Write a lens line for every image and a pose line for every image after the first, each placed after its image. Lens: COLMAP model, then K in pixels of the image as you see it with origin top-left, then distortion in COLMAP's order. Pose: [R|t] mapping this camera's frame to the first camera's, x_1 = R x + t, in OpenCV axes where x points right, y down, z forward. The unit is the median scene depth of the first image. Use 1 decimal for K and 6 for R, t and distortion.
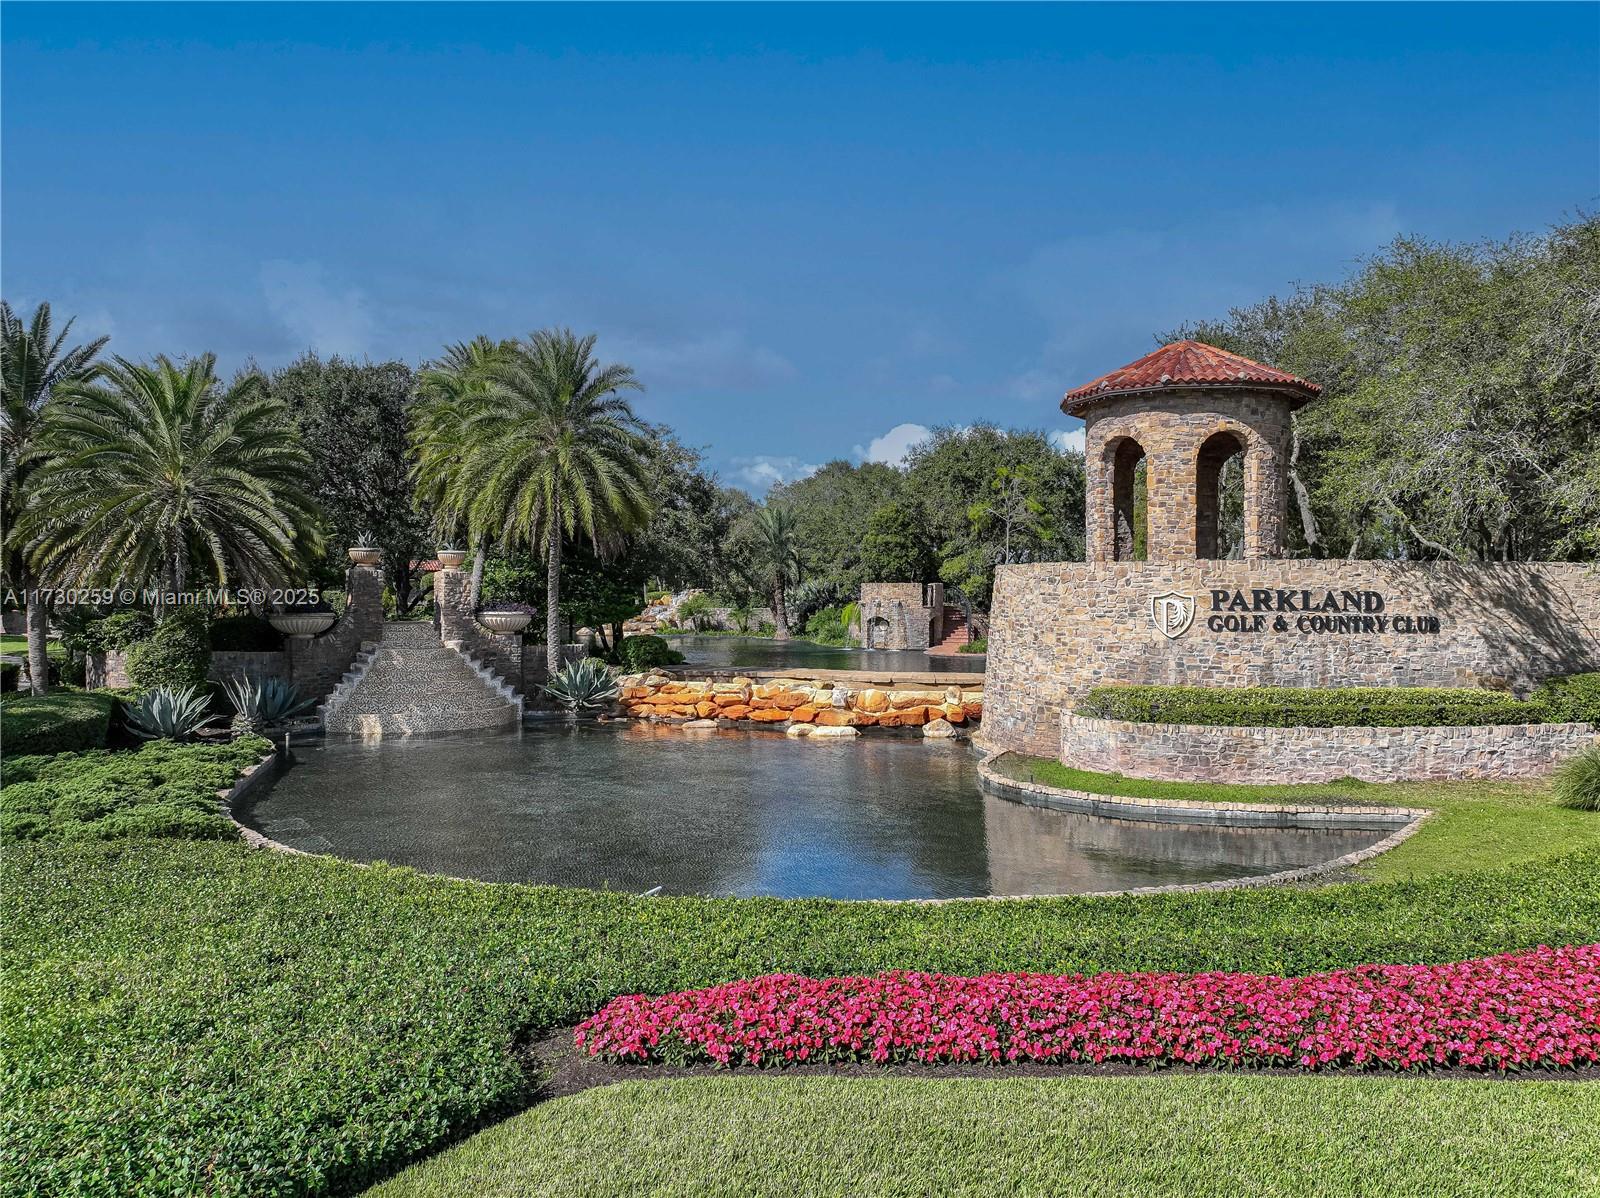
lens RADIAL K [[1156.3, 0, 813.9], [0, 1156.3, 598.3], [0, 0, 1]] dist [0.000310, 0.007289]
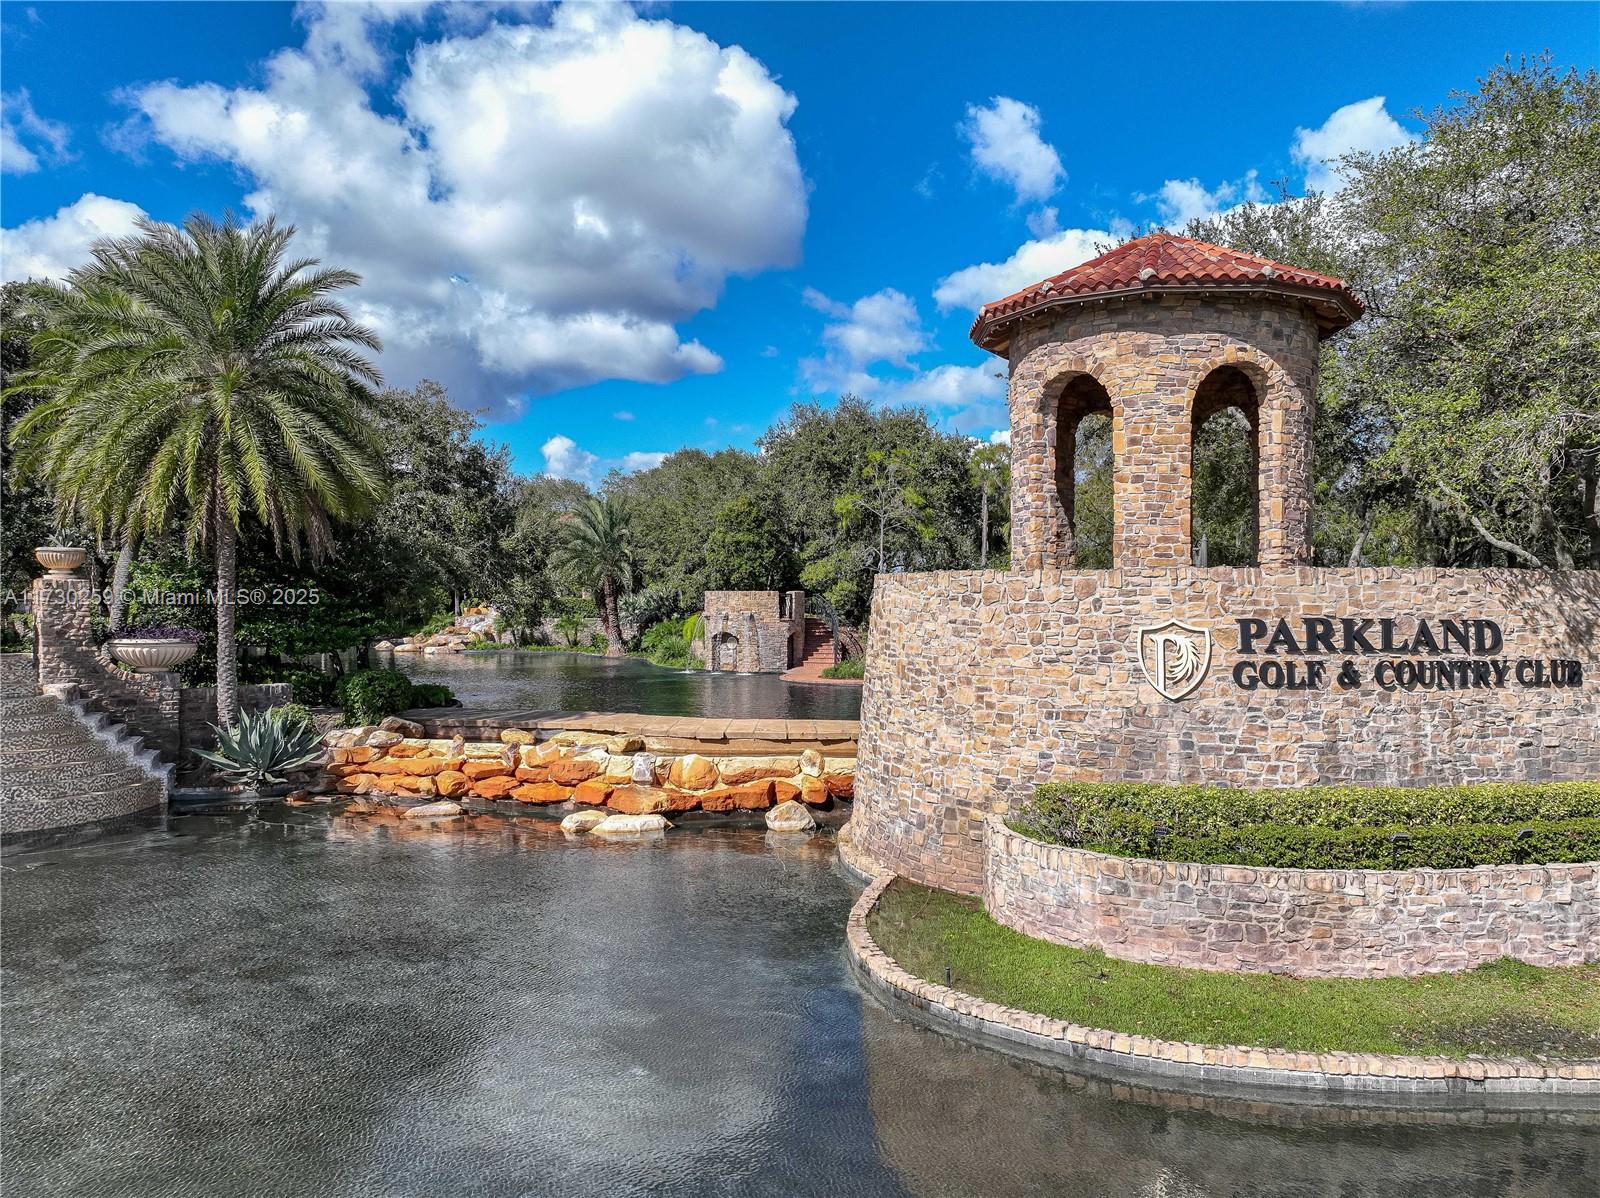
lens RADIAL K [[1156.3, 0, 813.9], [0, 1156.3, 598.3], [0, 0, 1]] dist [0.000310, 0.007289]
pose [[0.993537, -0.000172, 0.113511, 0.056364], [0.000305, 0.999999, -0.001155, -0.015756], [-0.113511, 0.001182, 0.993536, 0.407235]]
